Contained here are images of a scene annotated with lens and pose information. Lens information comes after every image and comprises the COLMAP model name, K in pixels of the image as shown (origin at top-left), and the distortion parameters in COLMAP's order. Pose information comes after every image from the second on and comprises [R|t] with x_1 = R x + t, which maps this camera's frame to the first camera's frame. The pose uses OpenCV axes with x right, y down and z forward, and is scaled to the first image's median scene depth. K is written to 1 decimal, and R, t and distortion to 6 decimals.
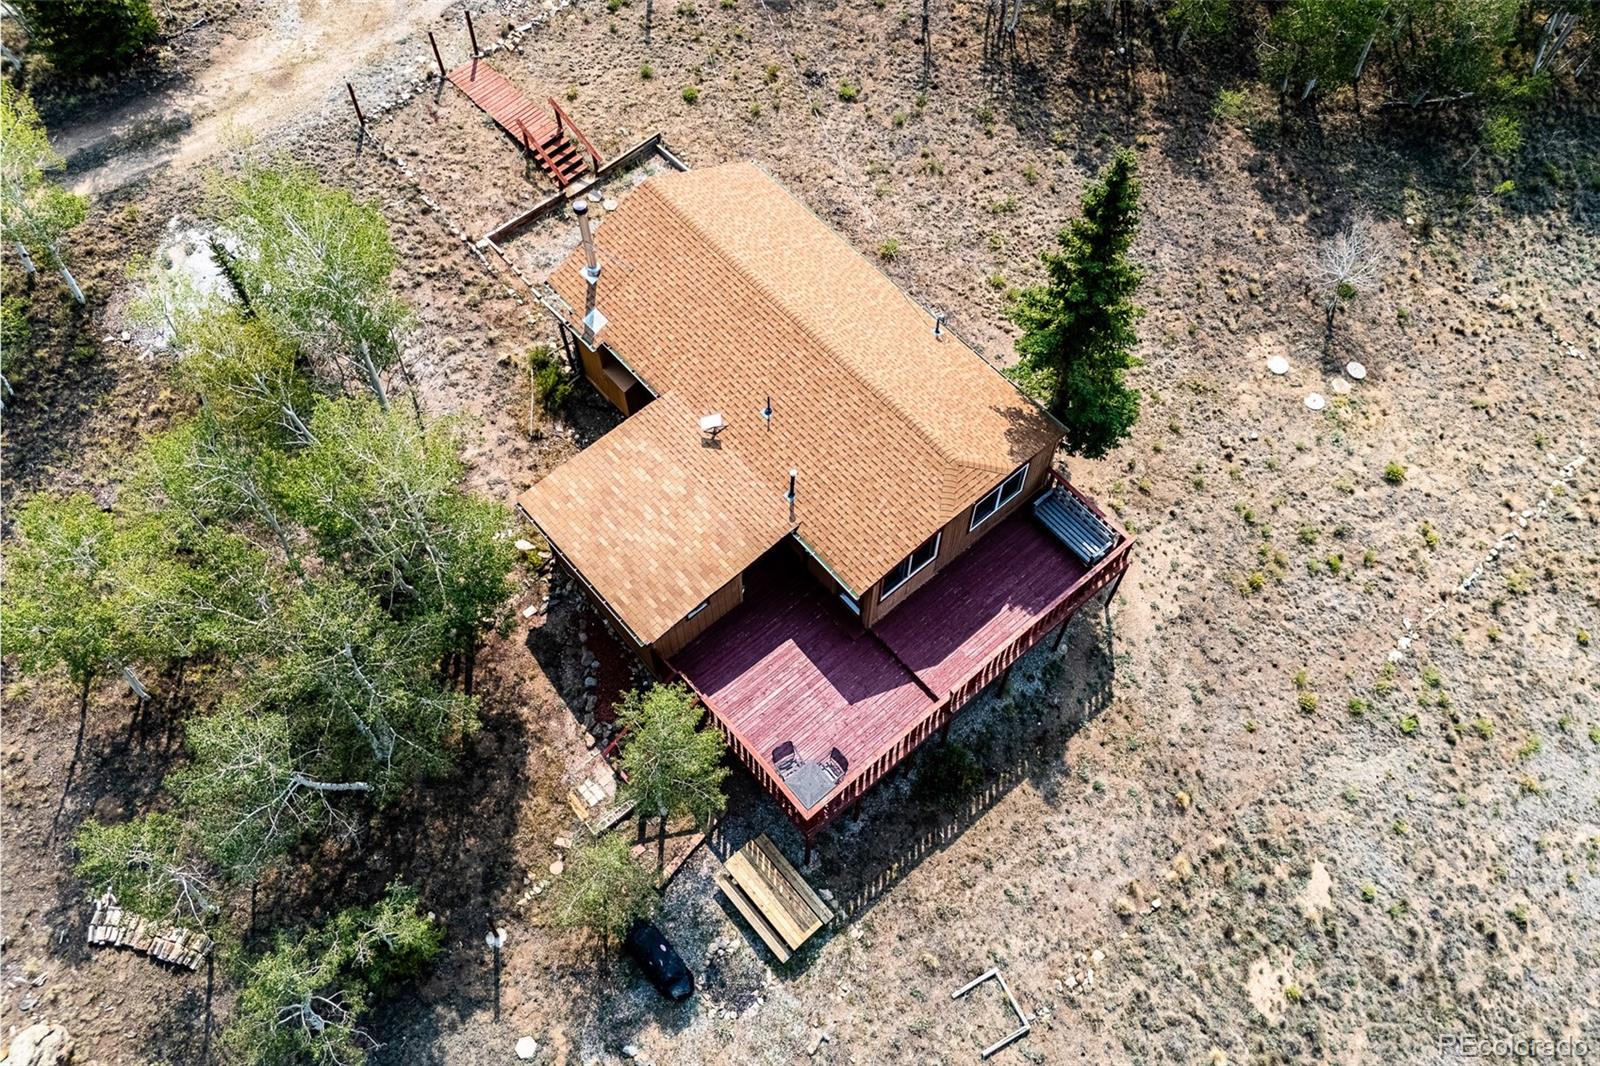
lens RADIAL K [[1220.7, 0, 779.4], [0, 1220.7, 536.6], [0, 0, 1]] dist [0.036207, -0.004089]
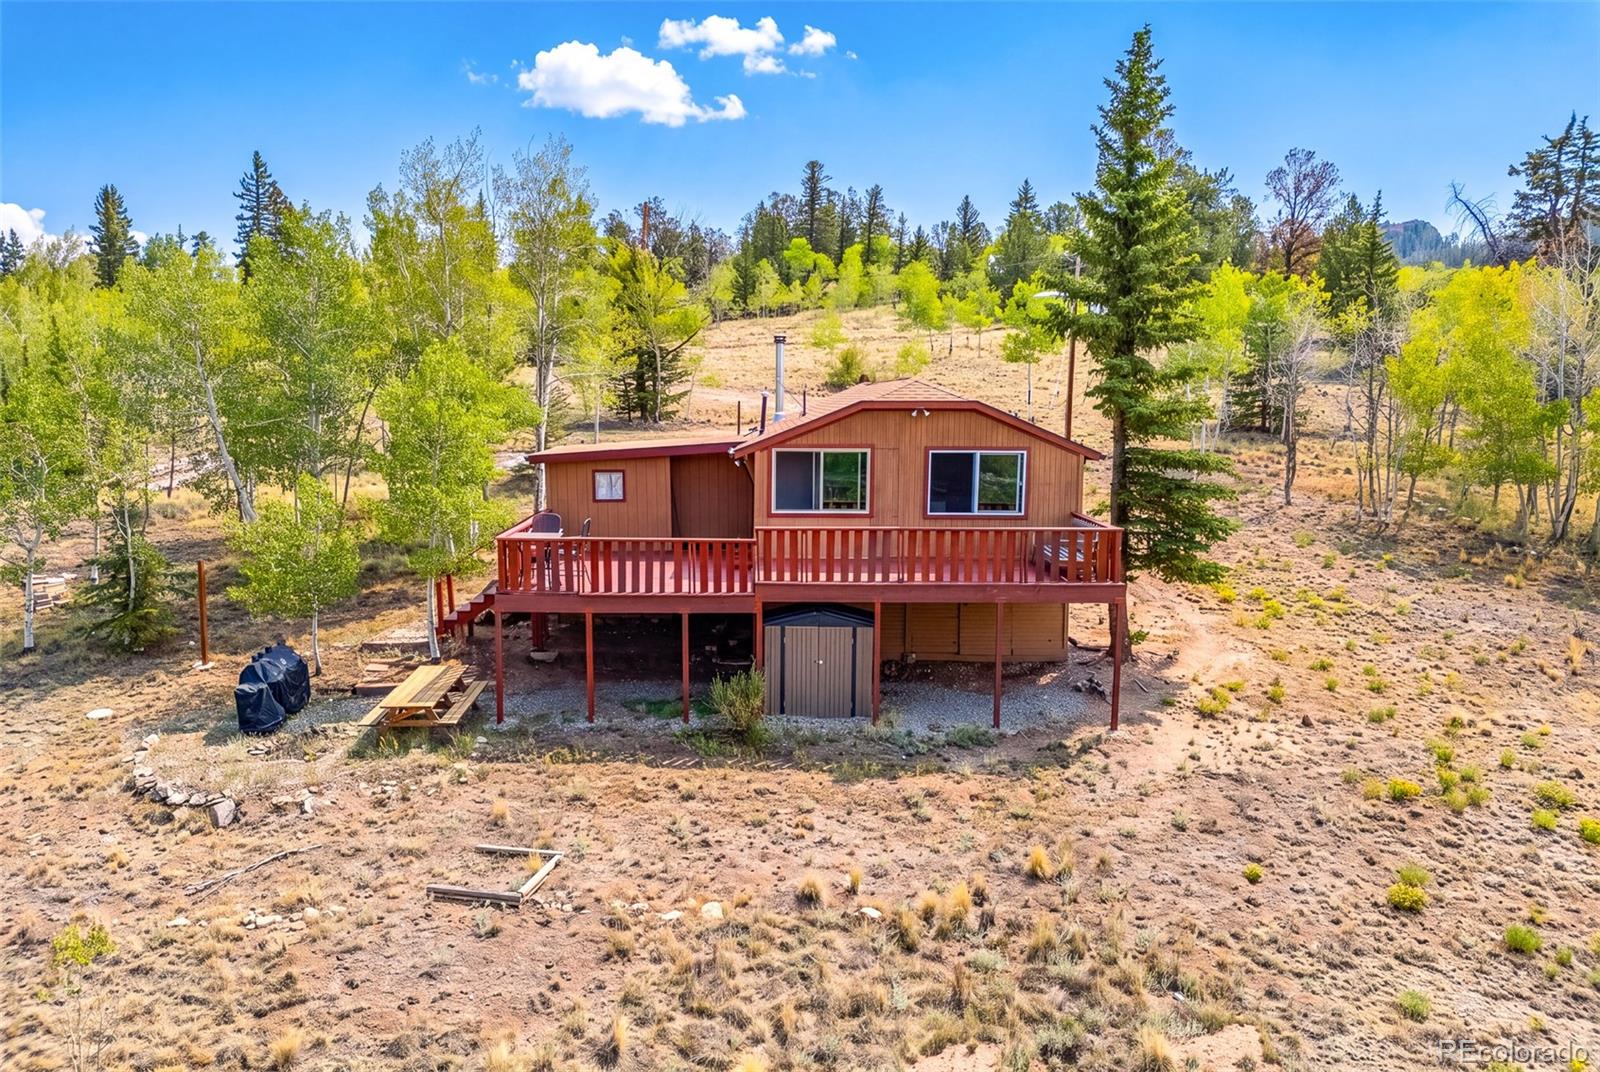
lens RADIAL K [[1220.7, 0, 779.4], [0, 1220.7, 539.6], [0, 0, 1]] dist [0.036207, -0.004089]
pose [[0.760972, 0.057155, -0.646262, 0.616620], [-0.559054, 0.563222, -0.608474, 0.558704], [0.329211, 0.824327, 0.460549, 0.632481]]
